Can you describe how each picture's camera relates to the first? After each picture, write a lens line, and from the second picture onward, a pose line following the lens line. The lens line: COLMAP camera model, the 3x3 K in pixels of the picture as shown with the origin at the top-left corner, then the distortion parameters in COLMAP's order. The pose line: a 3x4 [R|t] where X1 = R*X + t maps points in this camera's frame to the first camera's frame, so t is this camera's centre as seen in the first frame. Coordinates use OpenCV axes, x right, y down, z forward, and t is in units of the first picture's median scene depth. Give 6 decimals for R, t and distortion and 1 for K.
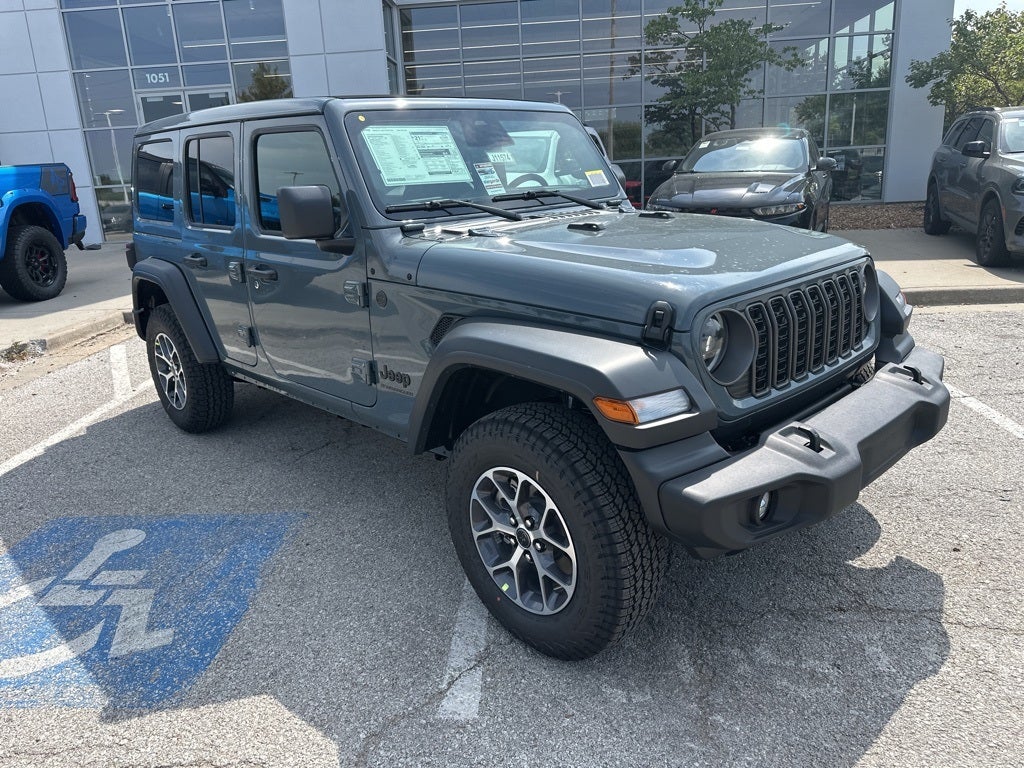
lens RADIAL K [[724.9, 0, 505.0], [0, 724.9, 374.0], [0, 0, 1]] dist [0.033711, -0.040679]
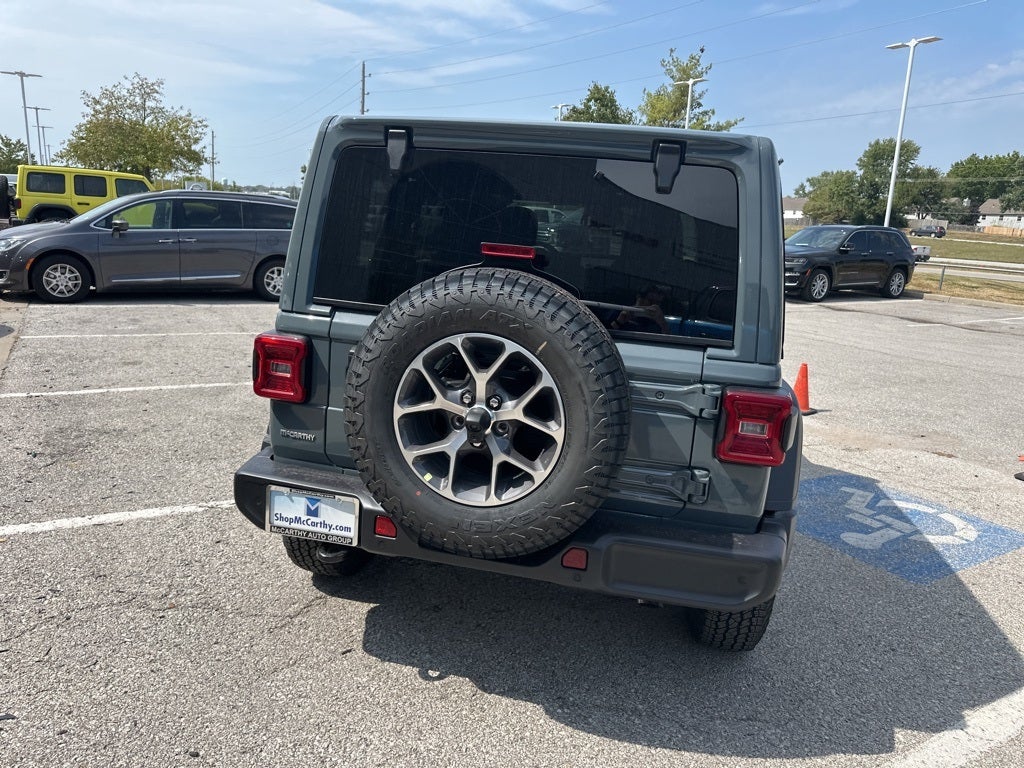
lens RADIAL K [[724.9, 0, 511.6], [0, 724.9, 366.4], [0, 0, 1]] dist [0.033711, -0.040679]
pose [[-0.566638, -0.149434, 0.810303, -1.278415], [0.185848, 0.934896, 0.302373, -0.589046], [-0.802734, 0.321929, -0.501976, 2.225019]]
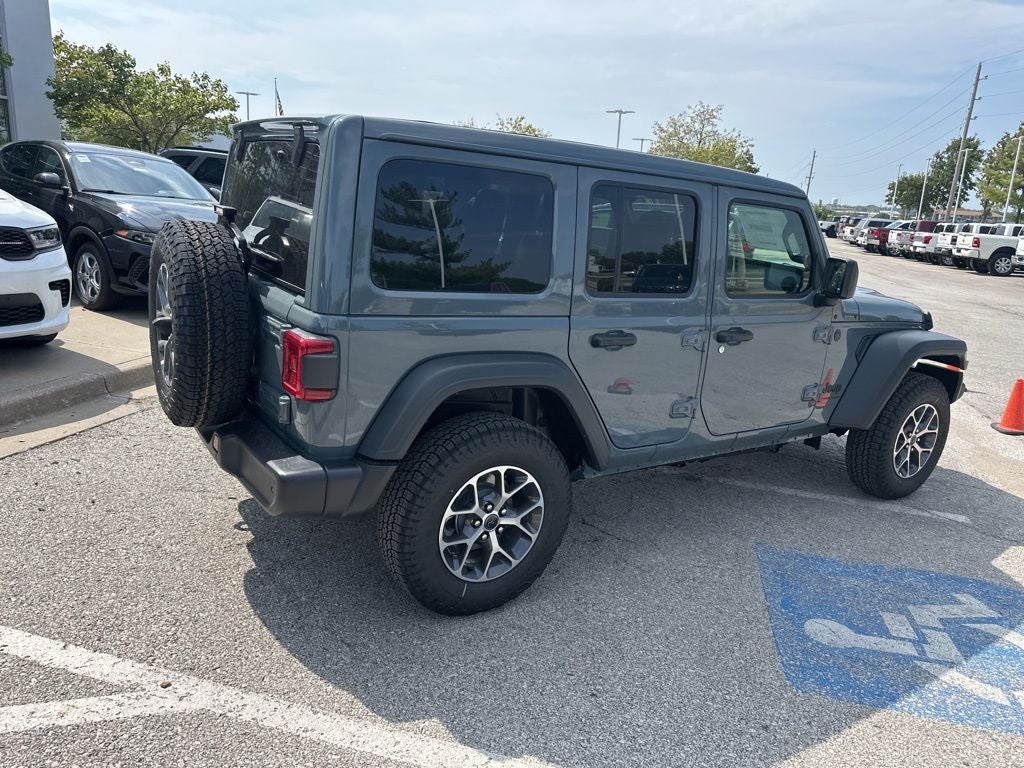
lens RADIAL K [[724.9, 0, 511.2], [0, 724.9, 366.3], [0, 0, 1]] dist [0.033711, -0.040679]
pose [[0.168518, -0.163152, 0.972102, -1.613304], [0.180588, 0.974624, 0.132270, -0.336047], [-0.969015, 0.153260, 0.193705, 1.295268]]
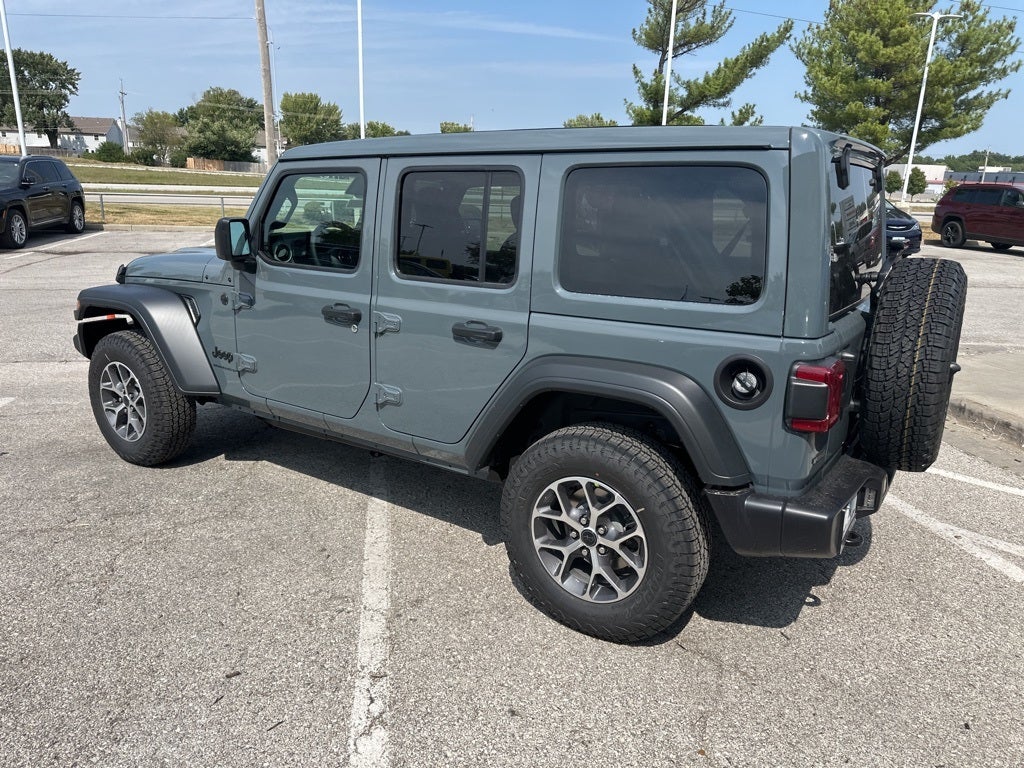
lens RADIAL K [[724.9, 0, 518.0], [0, 724.9, 369.5], [0, 0, 1]] dist [0.033711, -0.040679]
pose [[-0.969921, 0.083599, -0.228614, 0.035516], [-0.043570, 0.864386, 0.500938, -0.795973], [0.239488, 0.495831, -0.834743, 2.591733]]
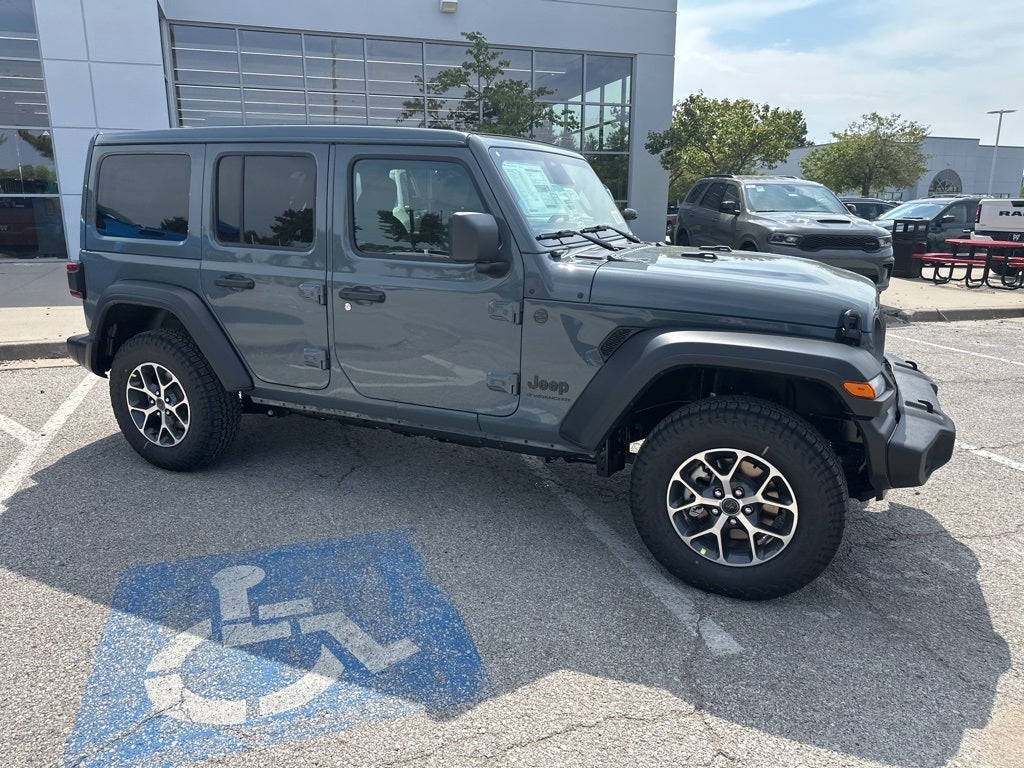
lens RADIAL K [[724.9, 0, 506.9], [0, 724.9, 381.6], [0, 0, 1]] dist [0.033711, -0.040679]
pose [[0.923593, -0.037087, 0.381577, -0.619711], [0.052234, 0.998202, -0.029413, 0.026090], [-0.379800, 0.047097, 0.923869, -0.003060]]
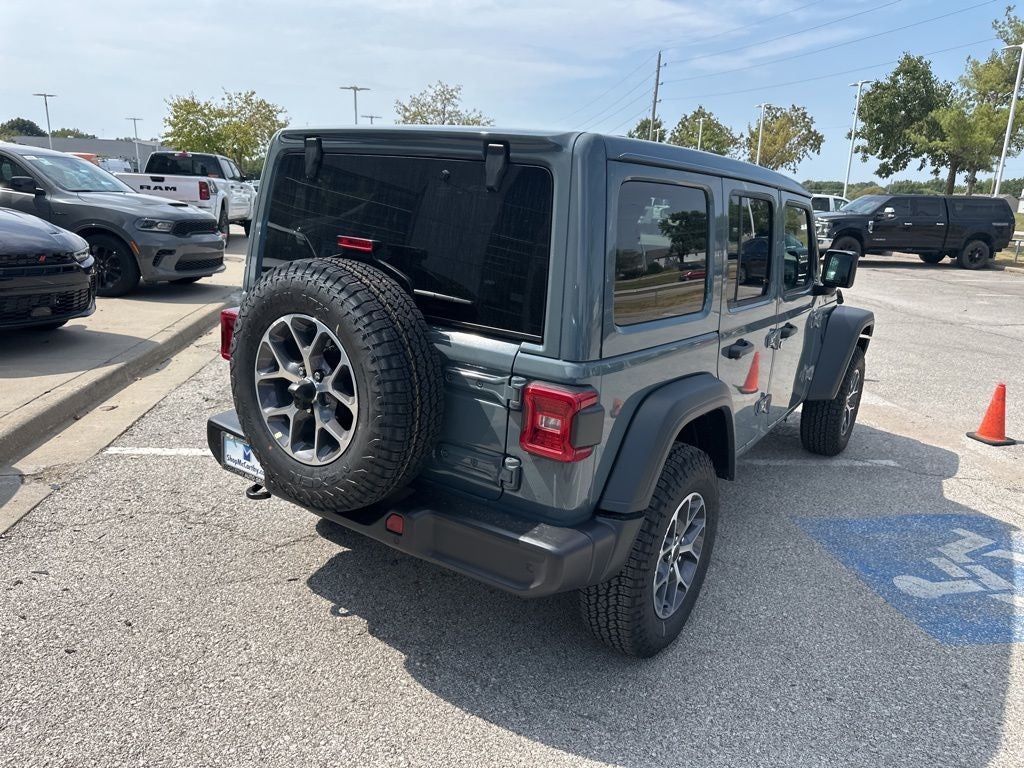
lens RADIAL K [[724.9, 0, 512.1], [0, 724.9, 375.4], [0, 0, 1]] dist [0.033711, -0.040679]
pose [[-0.205307, -0.200572, 0.957925, -1.516655], [0.218551, 0.944663, 0.244636, -0.501942], [-0.953983, 0.259581, -0.150111, 1.828627]]
